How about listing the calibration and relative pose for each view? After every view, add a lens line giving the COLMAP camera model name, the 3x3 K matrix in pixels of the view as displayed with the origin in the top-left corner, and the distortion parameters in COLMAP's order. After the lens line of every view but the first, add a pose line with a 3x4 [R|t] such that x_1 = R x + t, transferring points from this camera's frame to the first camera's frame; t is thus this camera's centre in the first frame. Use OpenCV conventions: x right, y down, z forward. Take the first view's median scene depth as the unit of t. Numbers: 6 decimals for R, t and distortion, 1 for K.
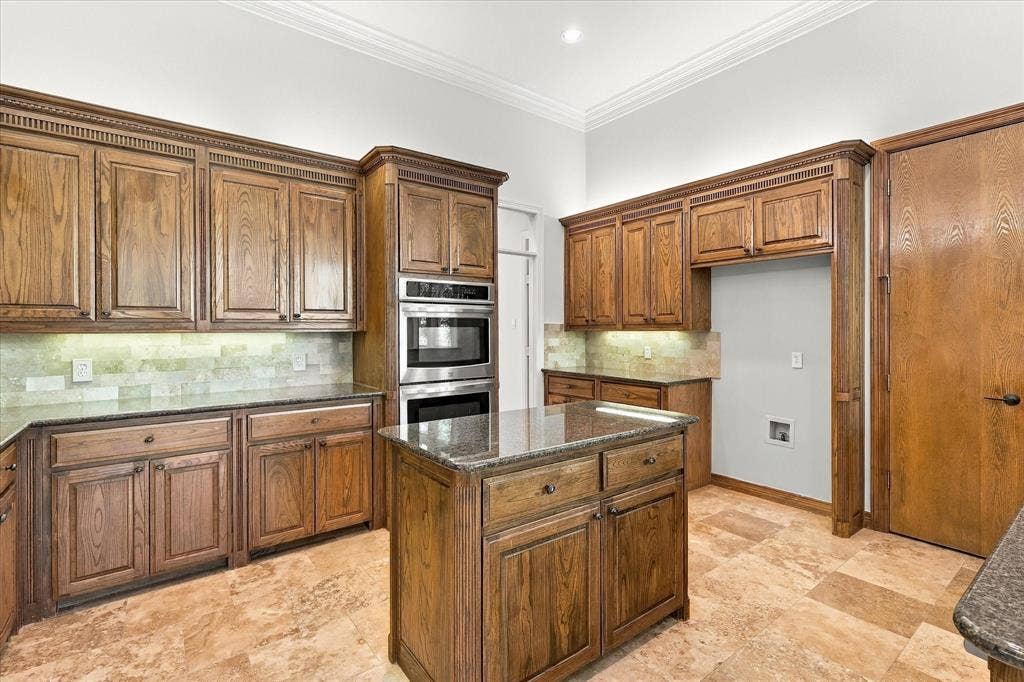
lens RADIAL K [[460.7, 0, 516.7], [0, 460.7, 331.6], [0, 0, 1]] dist [-0.014813, -0.000328]
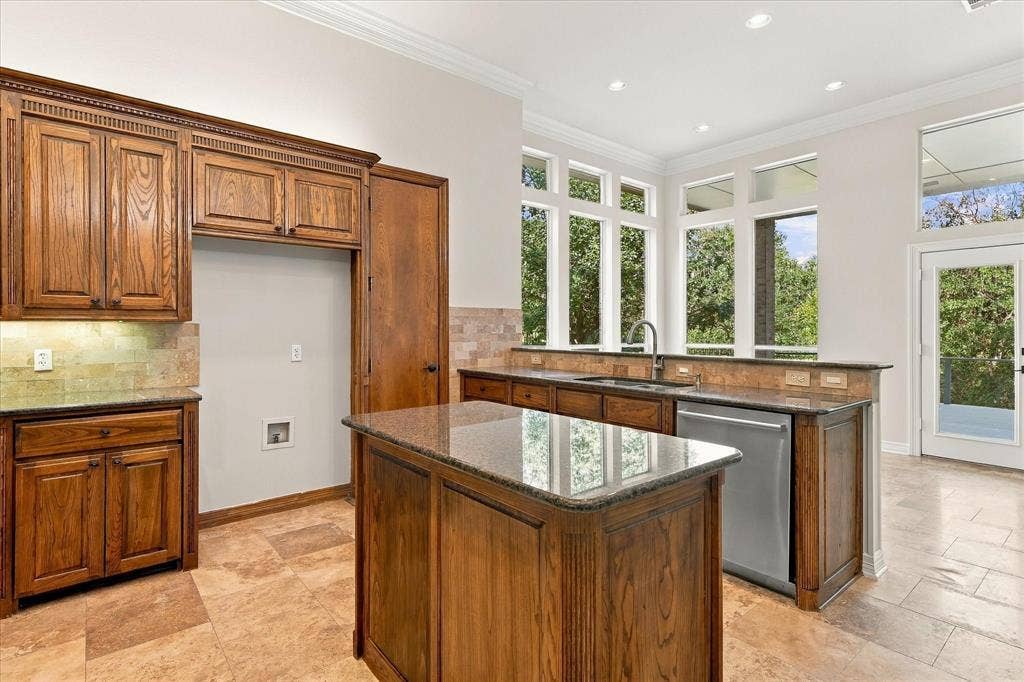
lens RADIAL K [[505.2, 0, 514.3], [0, 505.2, 326.8], [0, 0, 1]] dist [0.001592, 0.000195]
pose [[-0.031460, -0.001869, 0.999503, -0.384409], [0.002250, 0.999996, 0.001941, 0.006117], [-0.999502, 0.002310, -0.031456, 0.491360]]
